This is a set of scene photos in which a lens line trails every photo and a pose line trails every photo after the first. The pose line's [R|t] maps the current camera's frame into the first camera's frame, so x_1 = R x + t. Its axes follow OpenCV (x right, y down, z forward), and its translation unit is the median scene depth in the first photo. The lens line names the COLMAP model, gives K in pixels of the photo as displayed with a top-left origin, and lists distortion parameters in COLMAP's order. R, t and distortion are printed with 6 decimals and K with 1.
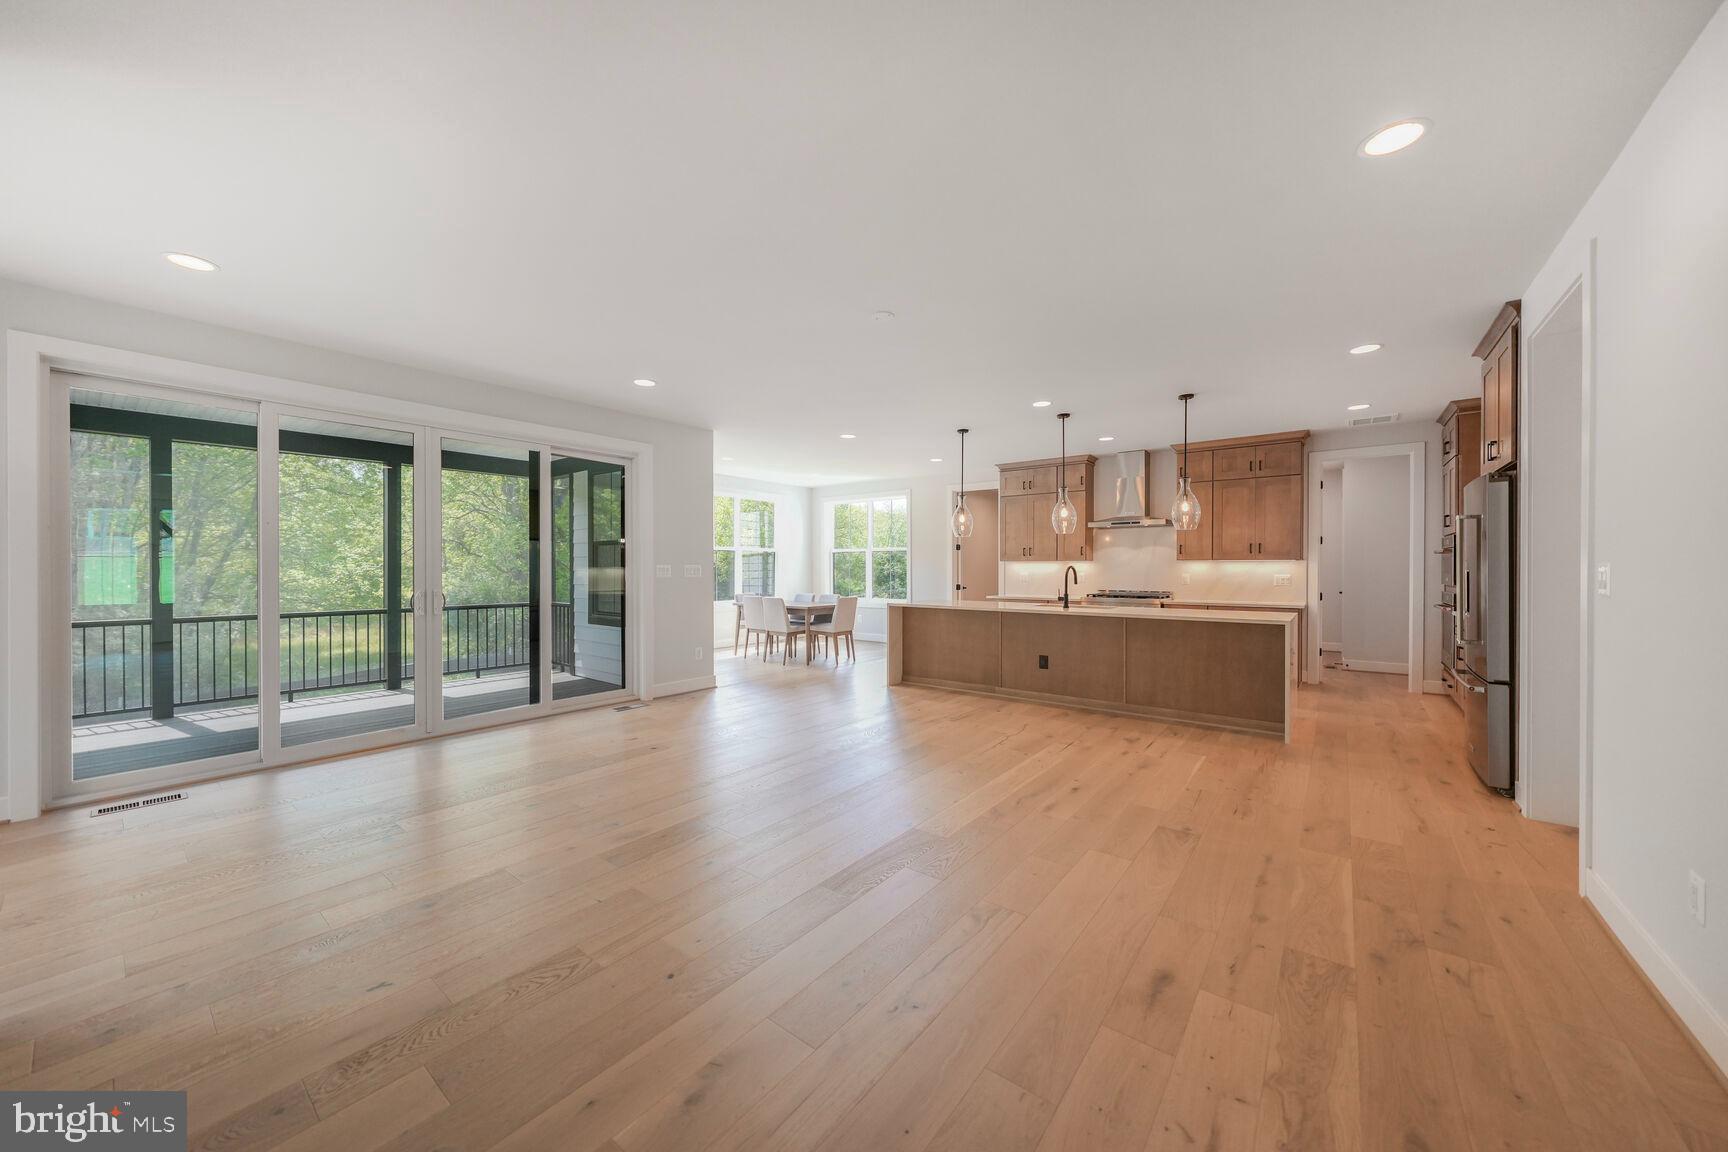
lens RADIAL K [[611.2, 0, 864.0], [0, 611.2, 576.0], [0, 0, 1]] dist [-0.000363, -0.000046]
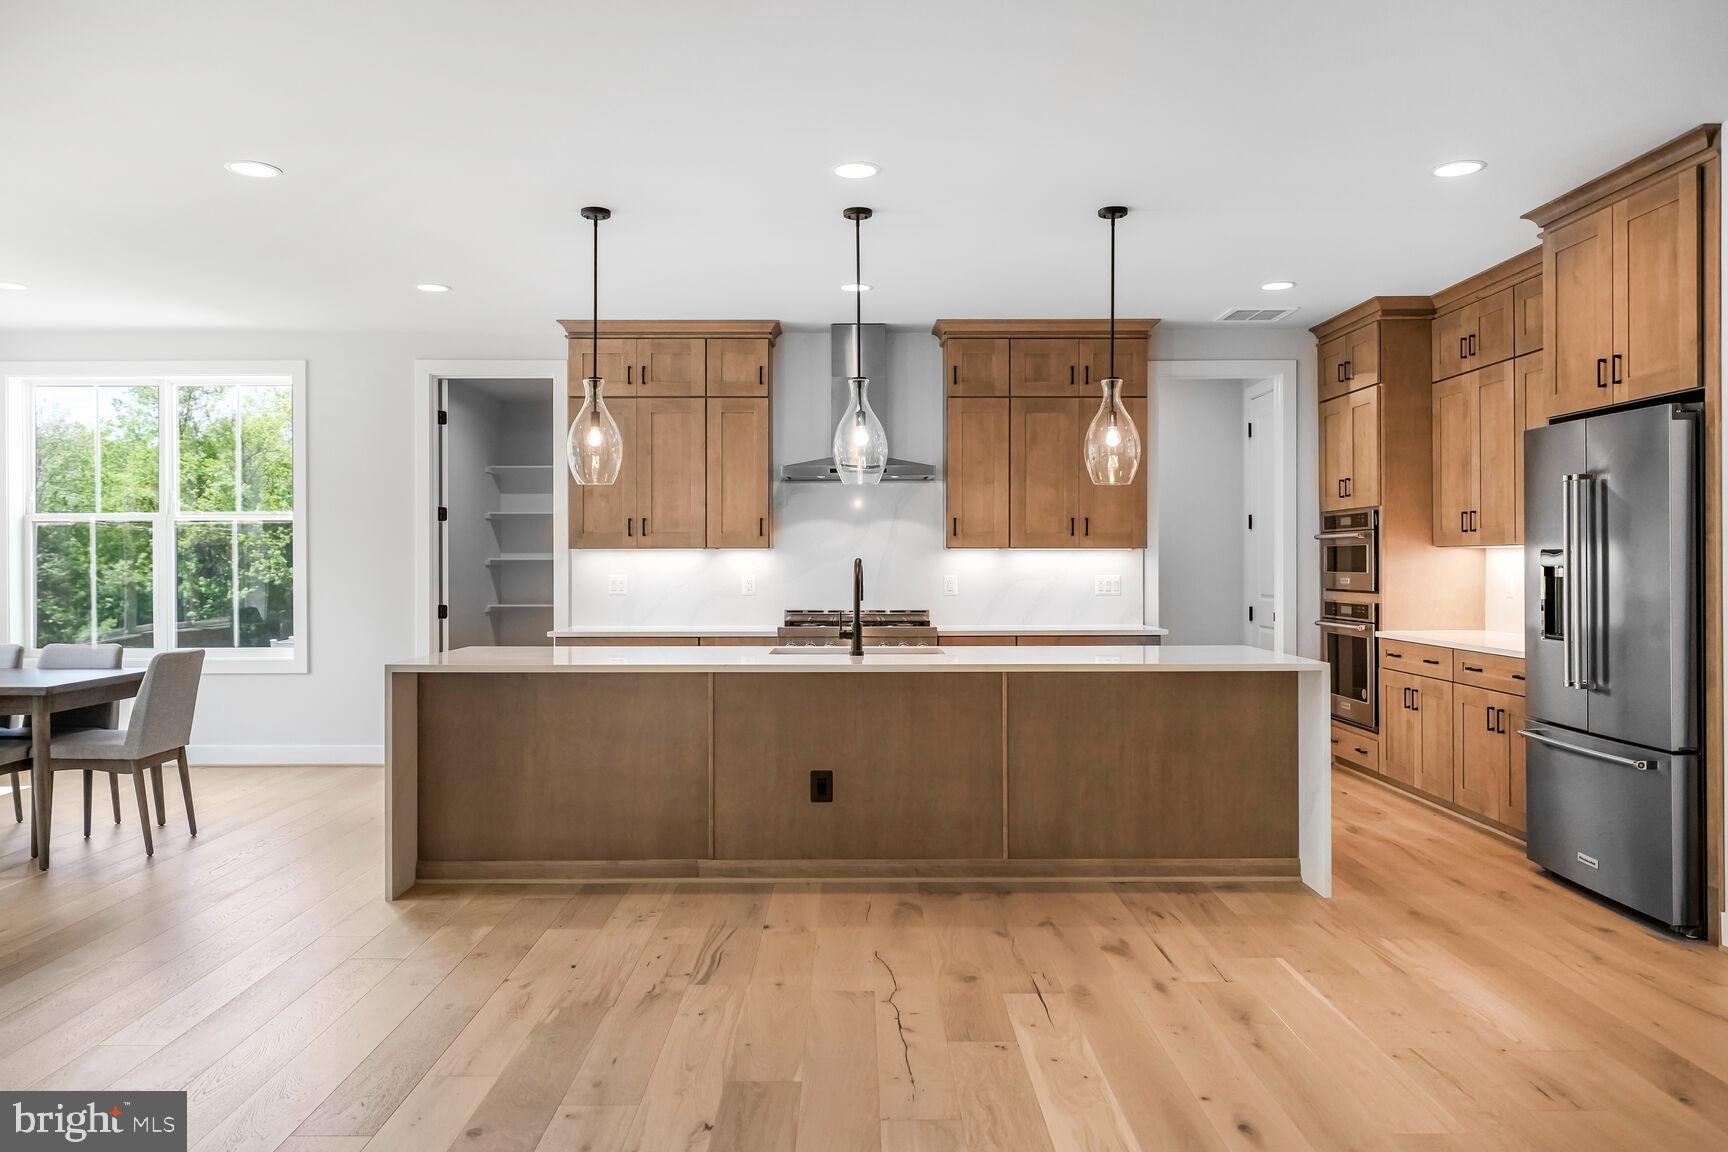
lens RADIAL K [[1198.9, 0, 860.9], [0, 1198.9, 565.2], [0, 0, 1]] dist [0.007397, 0.001749]
pose [[0.789353, -0.002575, 0.613934, -0.165999], [0.010265, 0.999907, -0.009005, -0.003781], [-0.613854, 0.013410, 0.789306, 0.280184]]
